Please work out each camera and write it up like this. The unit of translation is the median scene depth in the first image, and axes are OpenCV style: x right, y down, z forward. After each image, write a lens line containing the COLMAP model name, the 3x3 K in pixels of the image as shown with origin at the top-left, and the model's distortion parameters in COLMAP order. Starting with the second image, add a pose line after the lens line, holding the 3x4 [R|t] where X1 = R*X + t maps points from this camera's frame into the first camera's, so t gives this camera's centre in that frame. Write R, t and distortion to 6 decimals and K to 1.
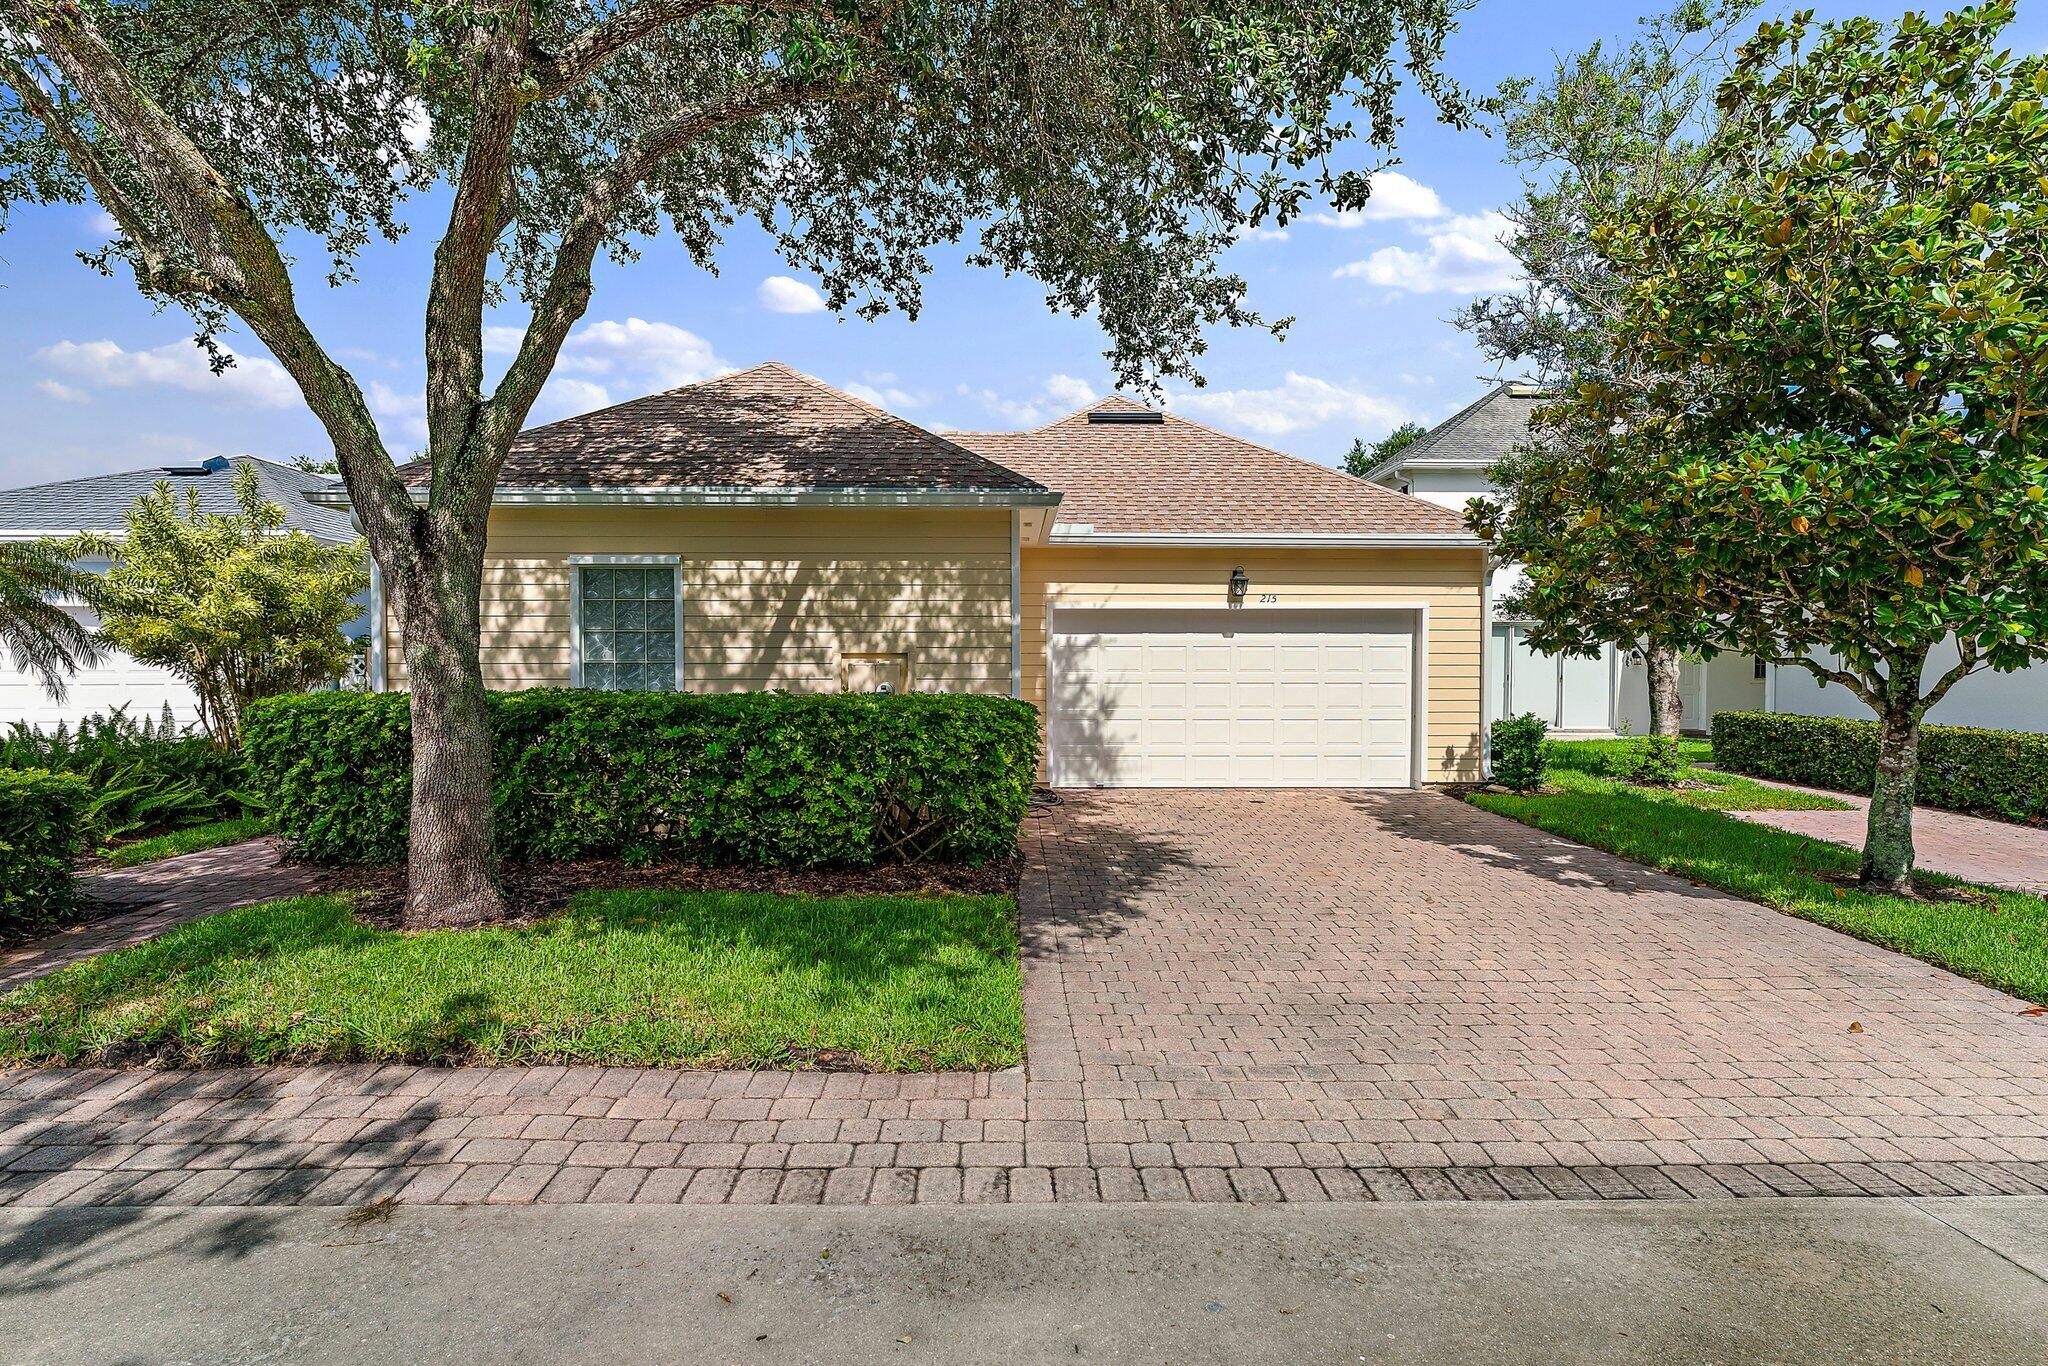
lens RADIAL K [[956.4, 0, 1025.1], [0, 956.4, 686.3], [0, 0, 1]] dist [0.001782, 0.000025]
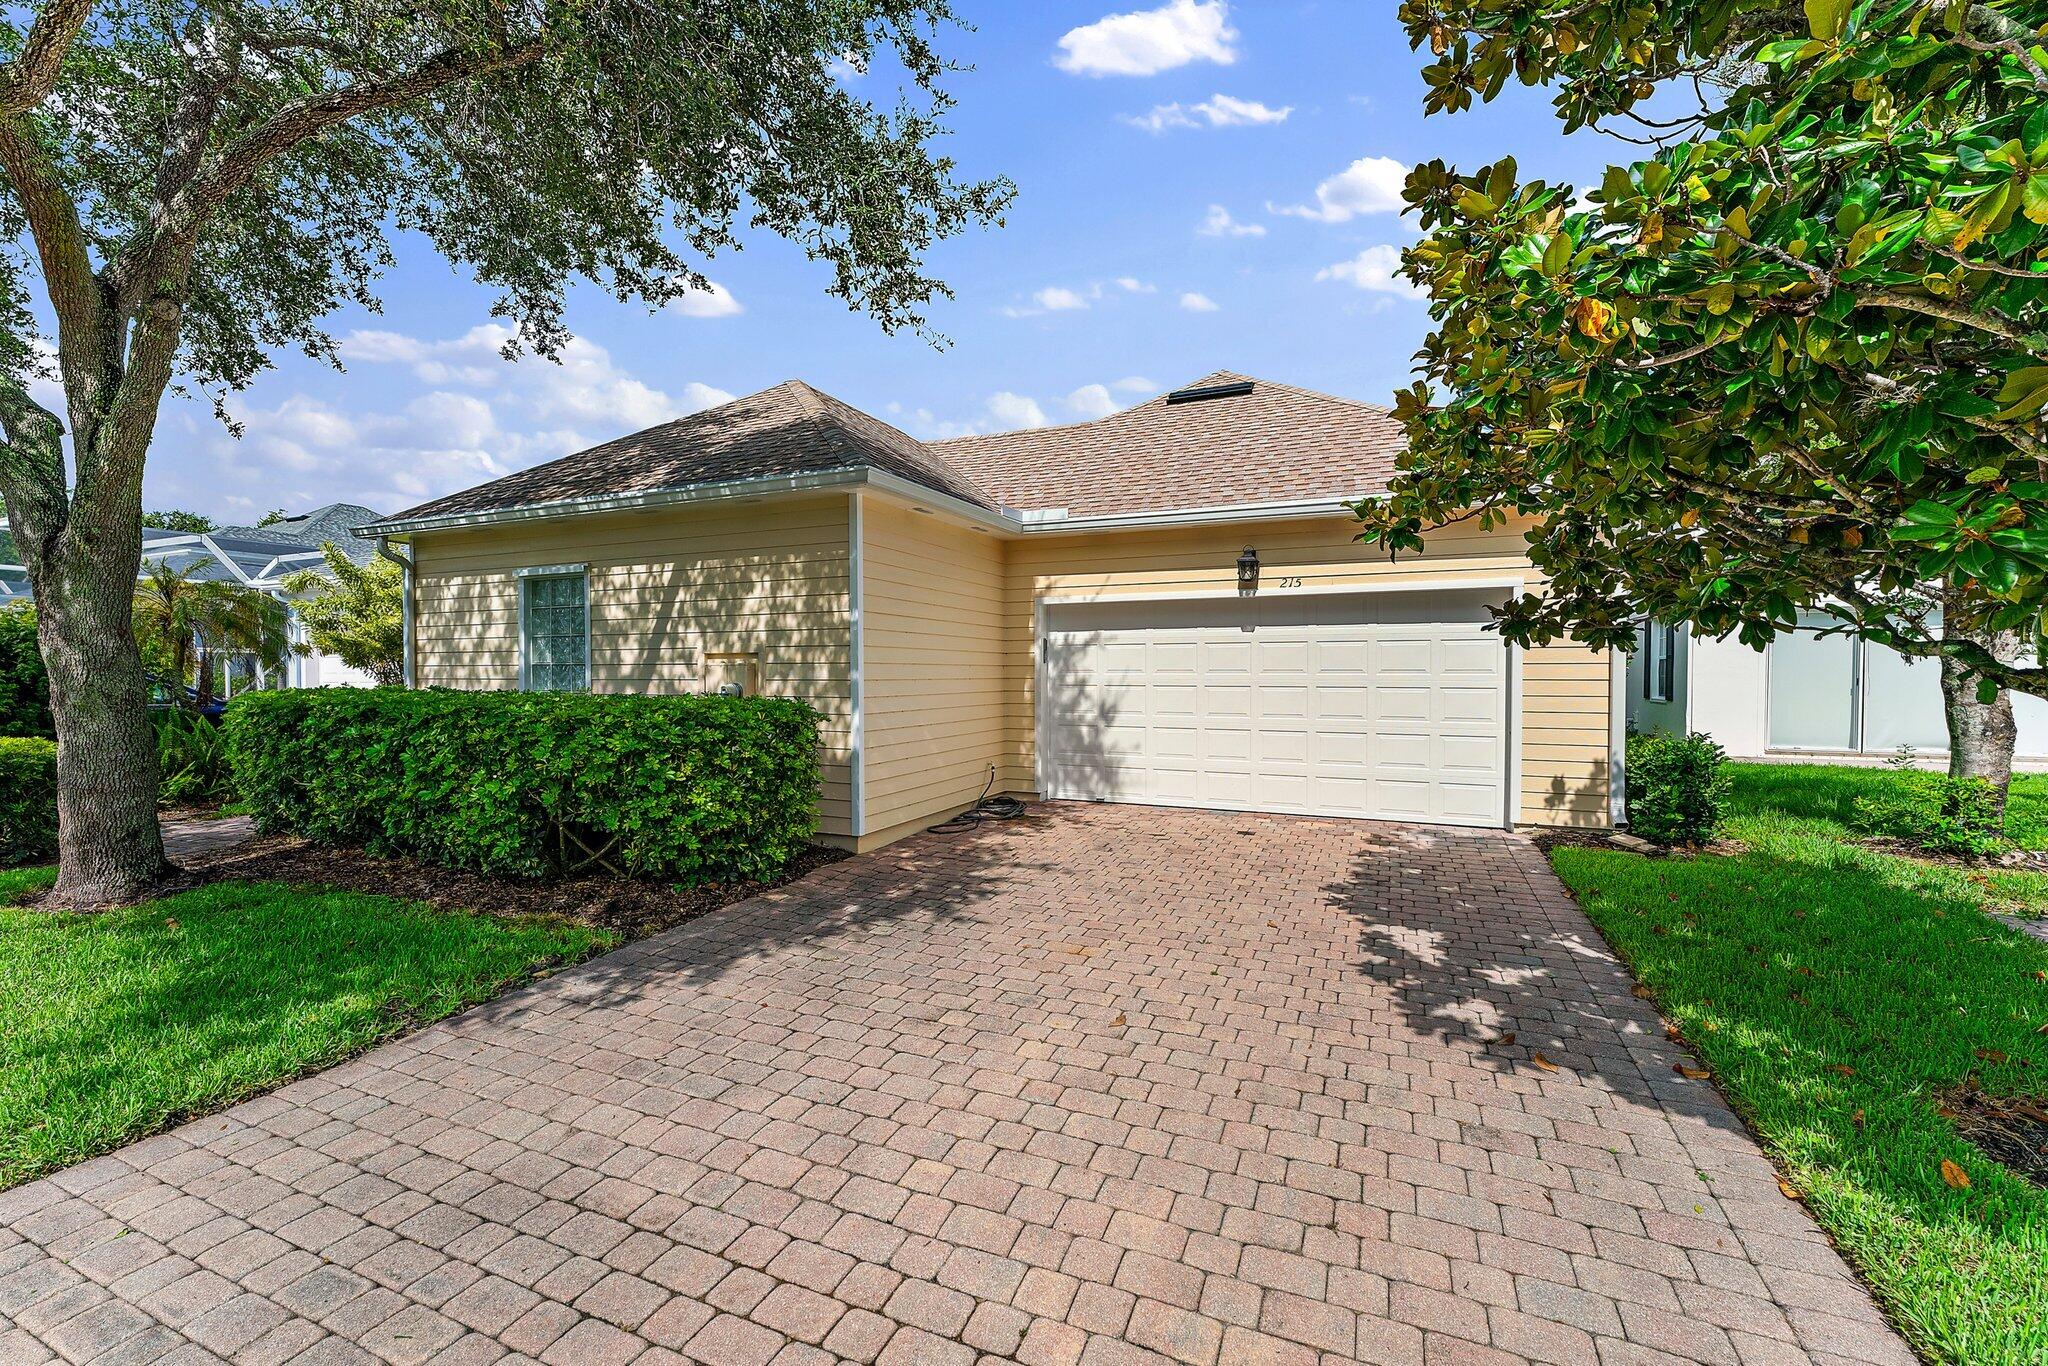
lens RADIAL K [[834.2, 0, 1022.7], [0, 834.2, 687.2], [0, 0, 1]] dist [0.000075, -0.000048]
pose [[0.907518, 0.006406, -0.419964, 0.468228], [-0.006600, 0.999978, 0.000992, -0.003366], [0.419961, 0.001872, 0.907540, 0.355170]]
